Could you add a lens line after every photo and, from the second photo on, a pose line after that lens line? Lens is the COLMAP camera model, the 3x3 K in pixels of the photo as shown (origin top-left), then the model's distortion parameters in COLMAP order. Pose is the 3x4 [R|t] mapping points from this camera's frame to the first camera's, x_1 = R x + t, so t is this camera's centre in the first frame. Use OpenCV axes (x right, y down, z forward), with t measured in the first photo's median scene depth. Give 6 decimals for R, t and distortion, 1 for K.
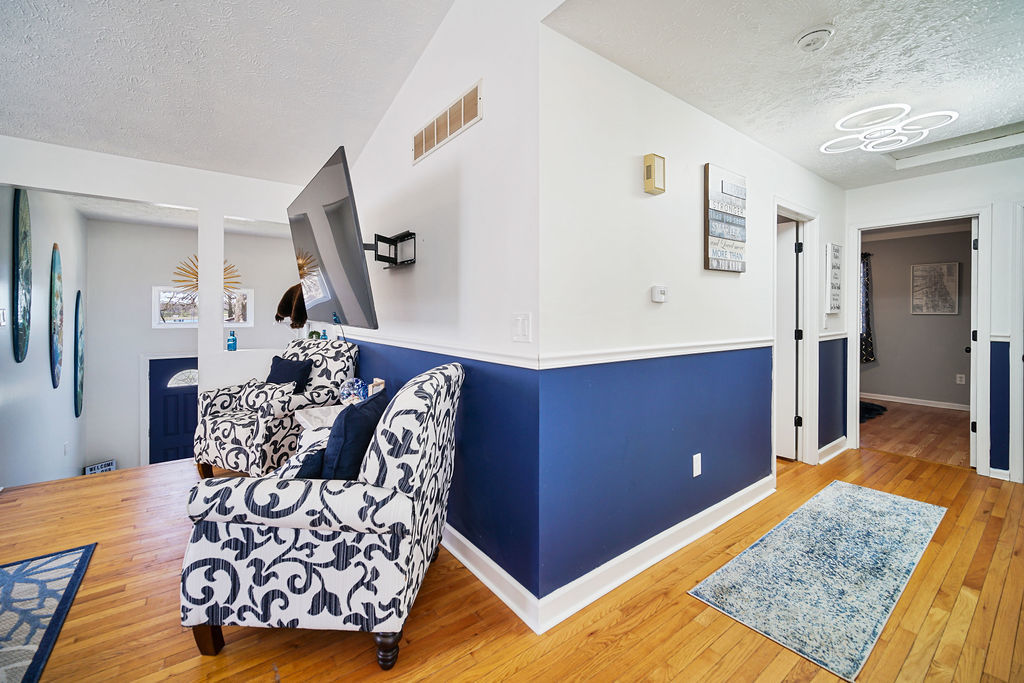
lens RADIAL K [[418.2, 0, 501.4], [0, 418.2, 324.4], [0, 0, 1]] dist [0.002203, -0.000212]
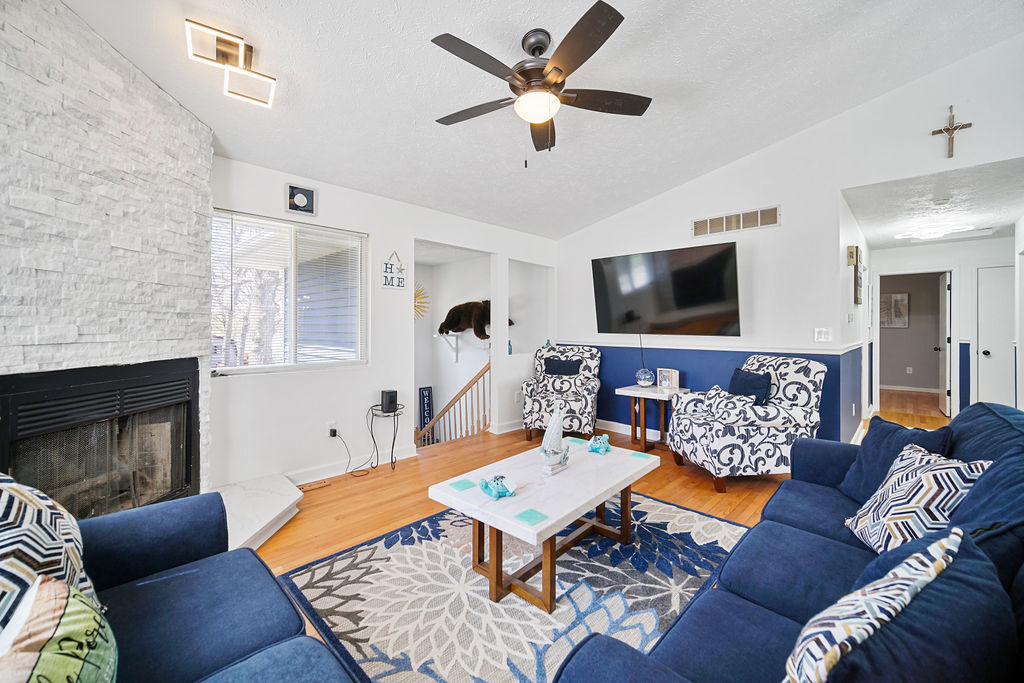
lens RADIAL K [[418.2, 0, 511.0], [0, 418.2, 331.8], [0, 0, 1]] dist [0.002203, -0.000212]
pose [[0.985374, -0.002644, 0.170386, -1.527829], [0.004595, 0.999928, -0.011059, 0.005984], [-0.170345, 0.011680, 0.985315, -0.642698]]
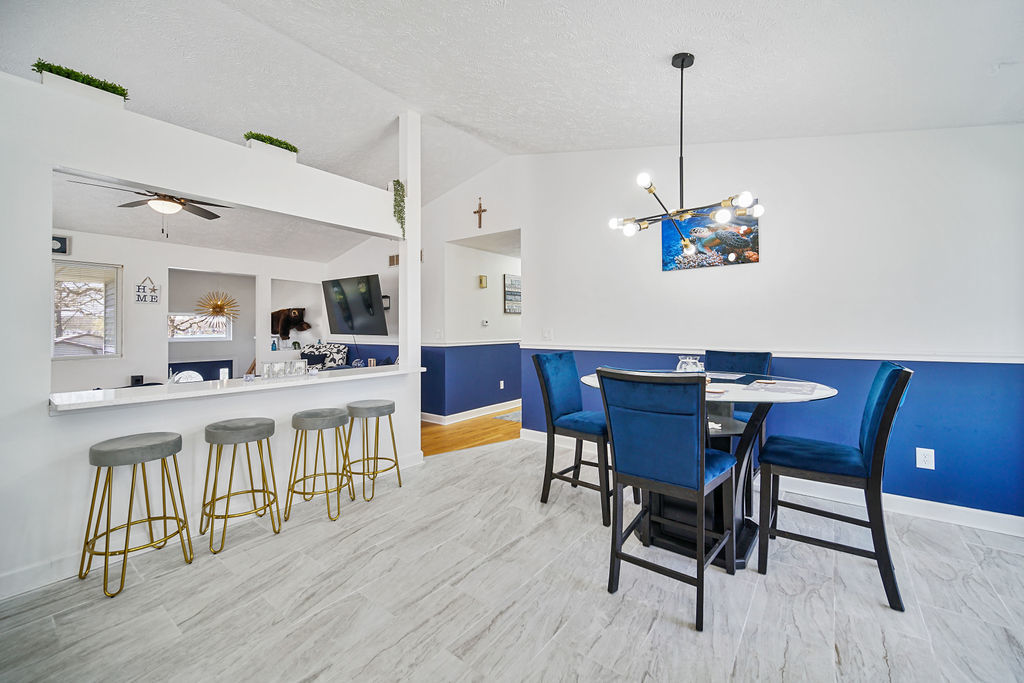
lens RADIAL K [[418.2, 0, 506.8], [0, 418.2, 332.6], [0, 0, 1]] dist [0.002203, -0.000212]
pose [[0.960244, -0.007798, 0.279054, -0.297194], [0.012309, 0.999820, -0.014418, 0.039966], [-0.278892, 0.017280, 0.960167, -1.871165]]
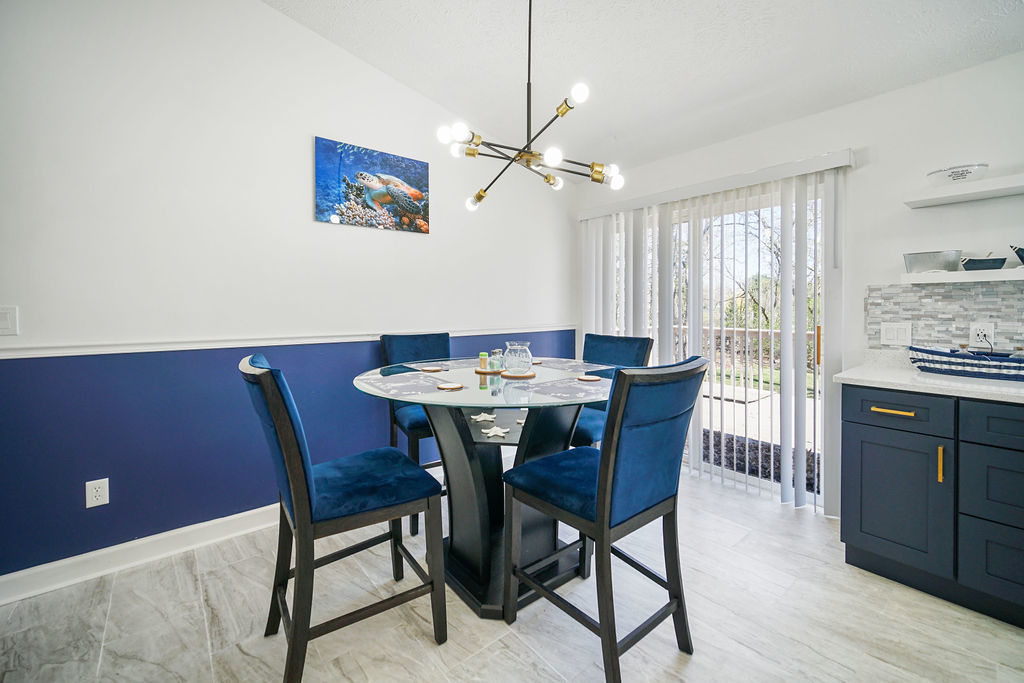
lens RADIAL K [[418.2, 0, 509.9], [0, 418.2, 311.7], [0, 0, 1]] dist [0.002203, -0.000212]
pose [[-0.070902, -0.013976, 0.997385, -0.391963], [0.024476, 0.999576, 0.015747, 0.012330], [-0.997183, 0.025529, -0.070529, -0.760846]]
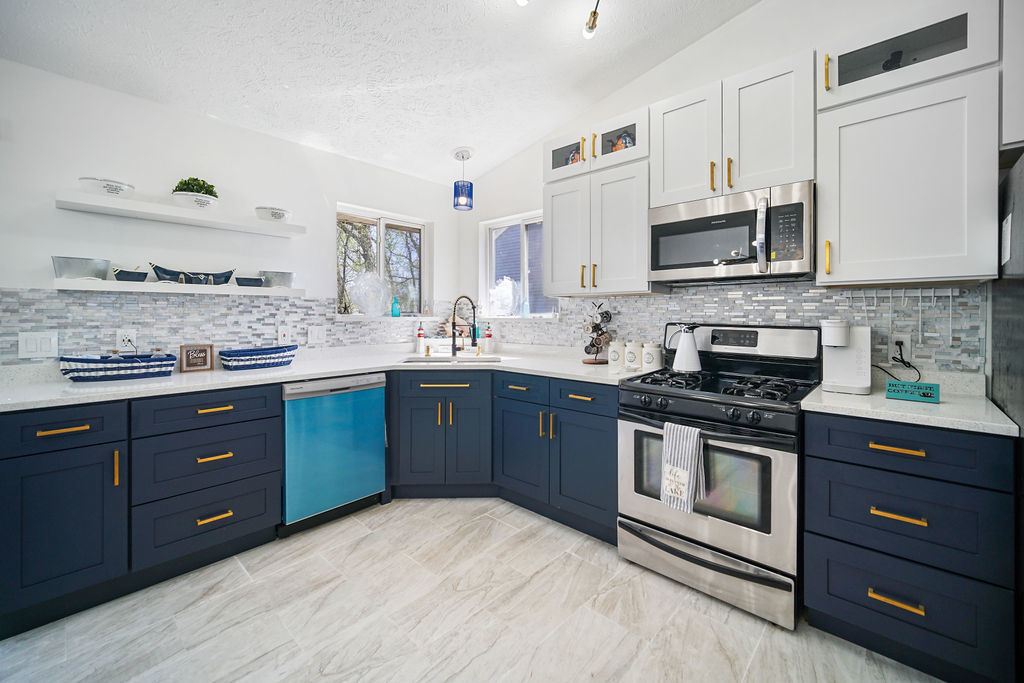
lens RADIAL K [[418.2, 0, 508.1], [0, 418.2, 317.9], [0, 0, 1]] dist [0.002203, -0.000212]
pose [[-0.980408, -0.005197, -0.196908, -0.243347], [-0.010877, 0.999555, 0.027776, 0.011096], [0.196676, 0.029373, -0.980028, -0.682699]]
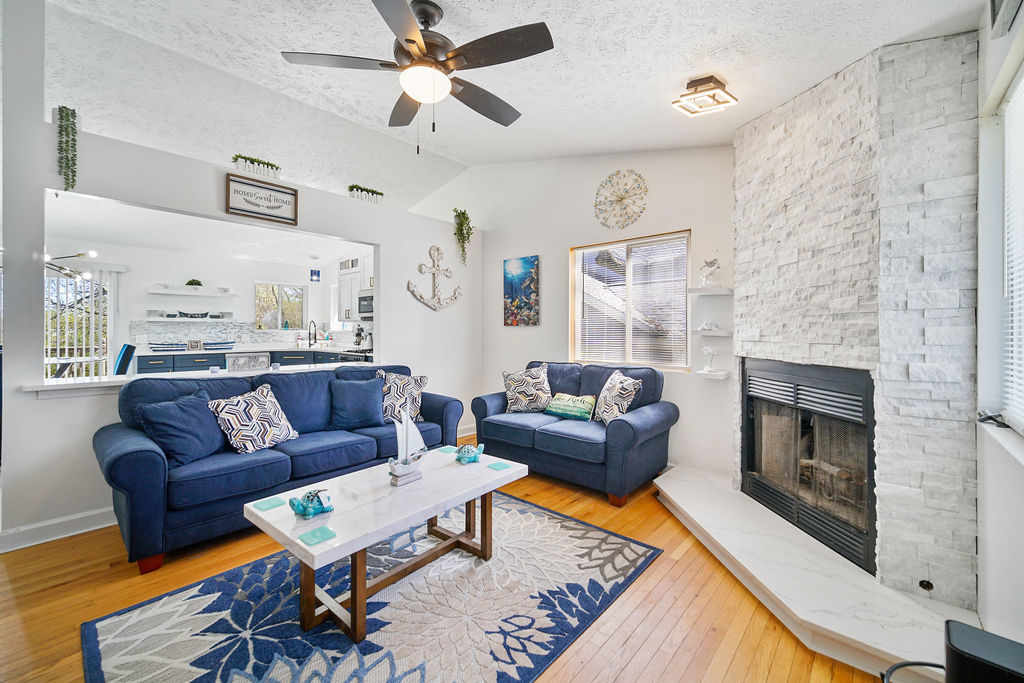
lens RADIAL K [[418.2, 0, 508.2], [0, 418.2, 331.7], [0, 0, 1]] dist [0.002203, -0.000212]
pose [[-0.978535, -0.004581, -0.206031, -1.254848], [-0.009980, 0.999633, 0.025172, -0.039397], [0.205840, 0.026687, -0.978222, 1.508627]]
